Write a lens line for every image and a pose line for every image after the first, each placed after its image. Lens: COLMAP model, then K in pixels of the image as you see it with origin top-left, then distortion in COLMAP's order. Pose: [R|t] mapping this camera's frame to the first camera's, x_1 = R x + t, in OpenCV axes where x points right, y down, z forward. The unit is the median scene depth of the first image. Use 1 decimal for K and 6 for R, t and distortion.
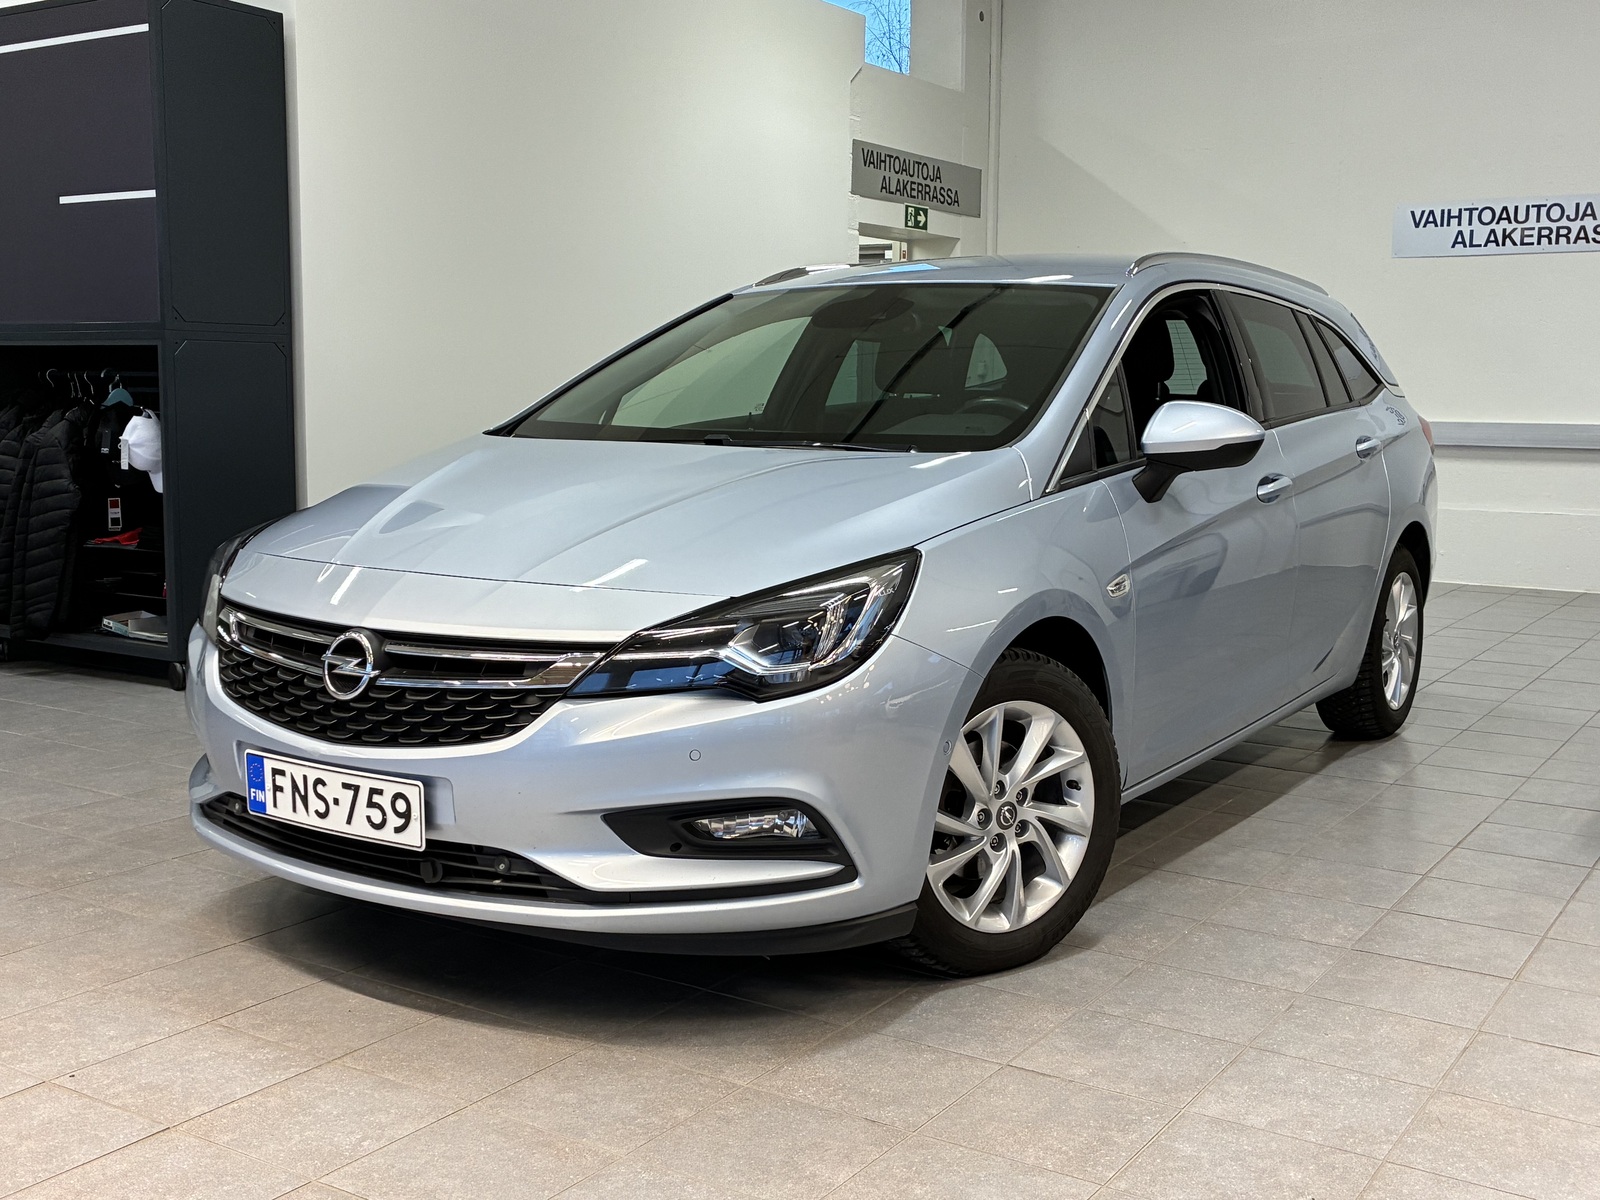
lens RADIAL K [[1701.7, 0, 806.2], [0, 1701.7, 601.1], [0, 0, 1]] dist [0.013619, 0.009321]
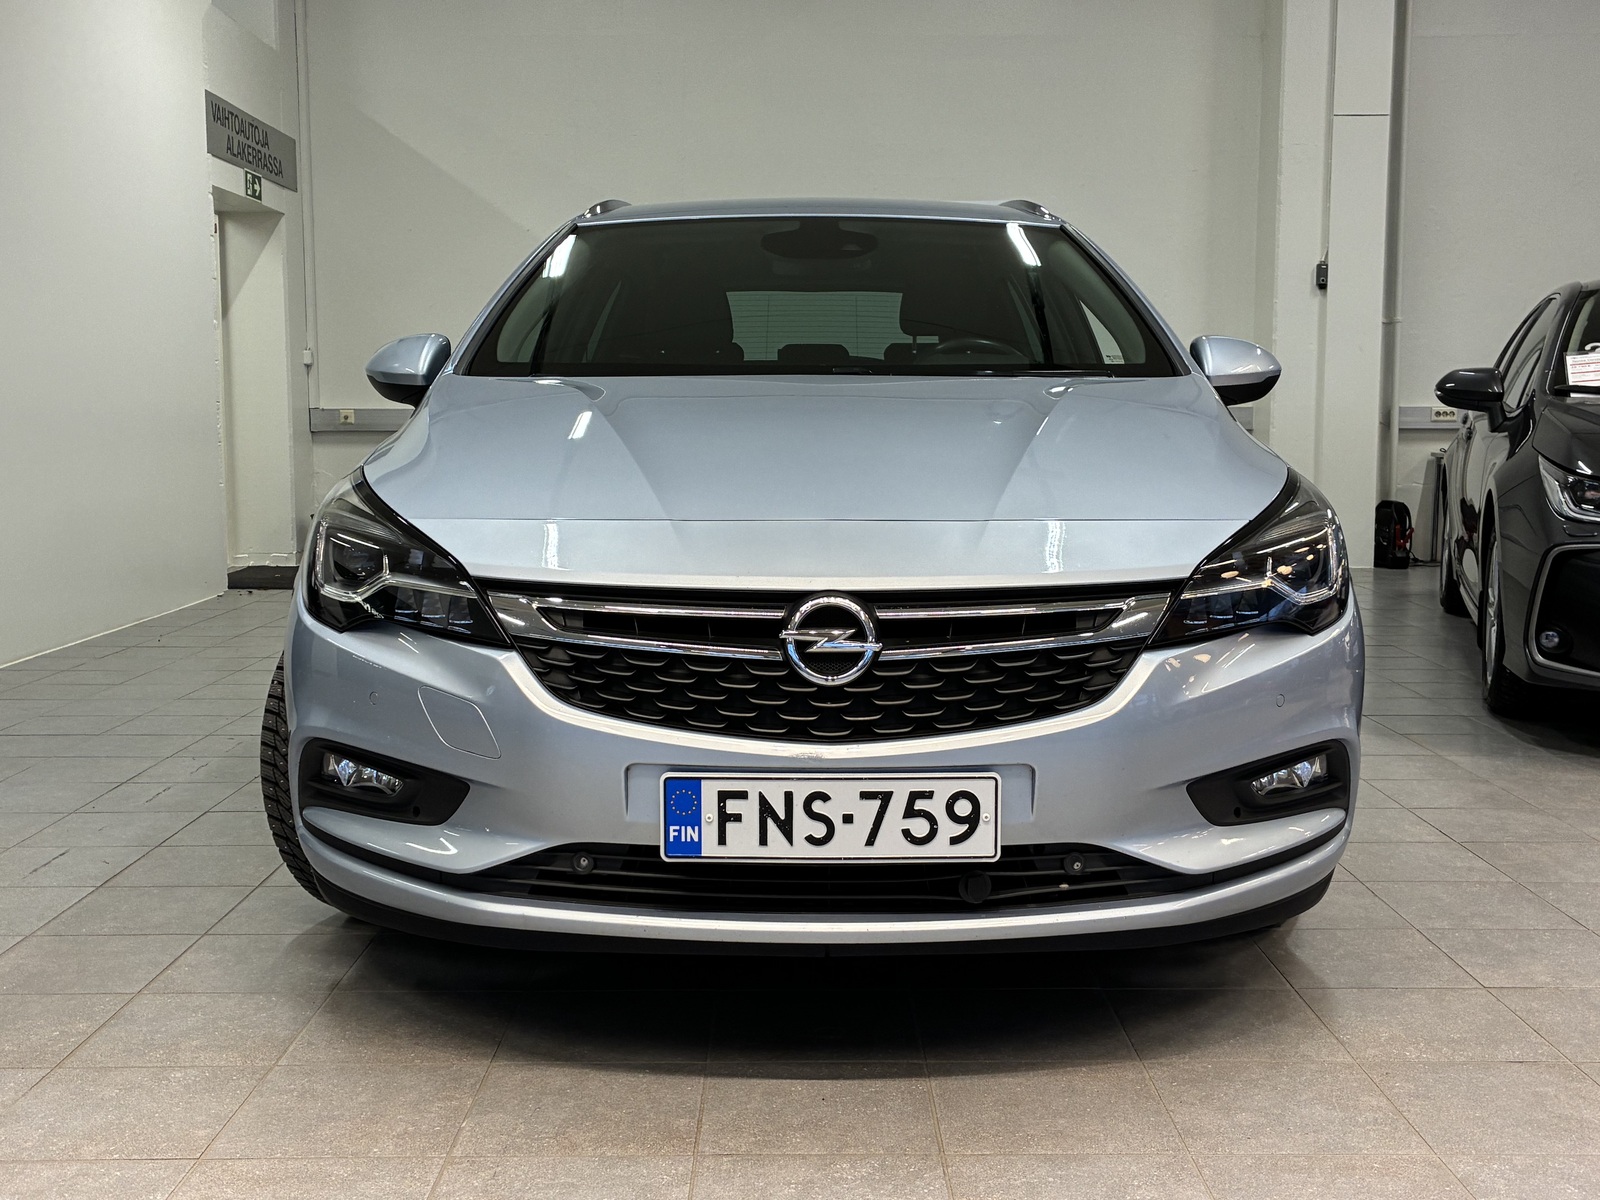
lens RADIAL K [[1716.6, 0, 807.0], [0, 1716.6, 544.2], [0, 0, 1]] dist [0.021952, -0.016270]
pose [[0.834982, -0.054460, 0.547576, -0.680459], [0.078412, 0.996712, -0.020439, 0.009201], [-0.544662, 0.060002, 0.836507, 0.348633]]
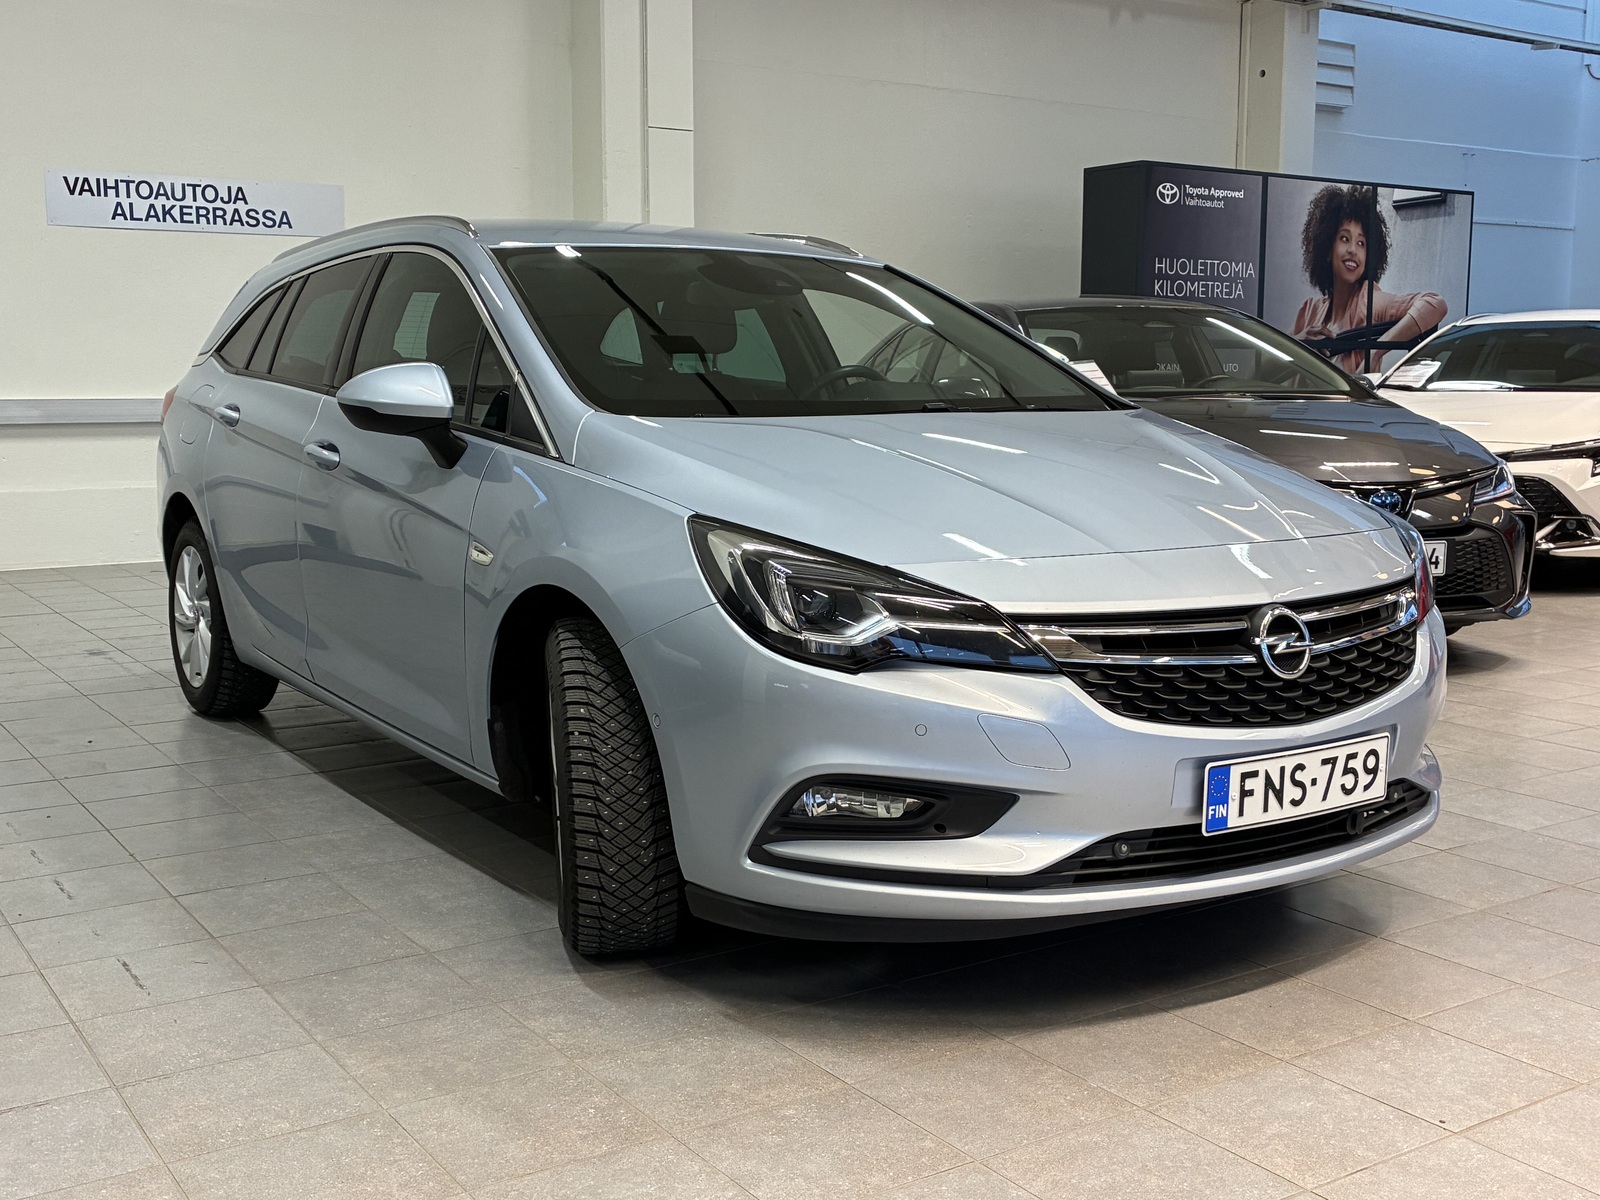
lens RADIAL K [[1701.7, 0, 806.2], [0, 1701.7, 601.1], [0, 0, 1]] dist [0.013619, 0.009321]
pose [[0.400063, -0.130523, 0.907146, -1.209700], [0.120158, 0.988733, 0.089271, -0.100641], [-0.908577, 0.073287, 0.411238, 0.827804]]
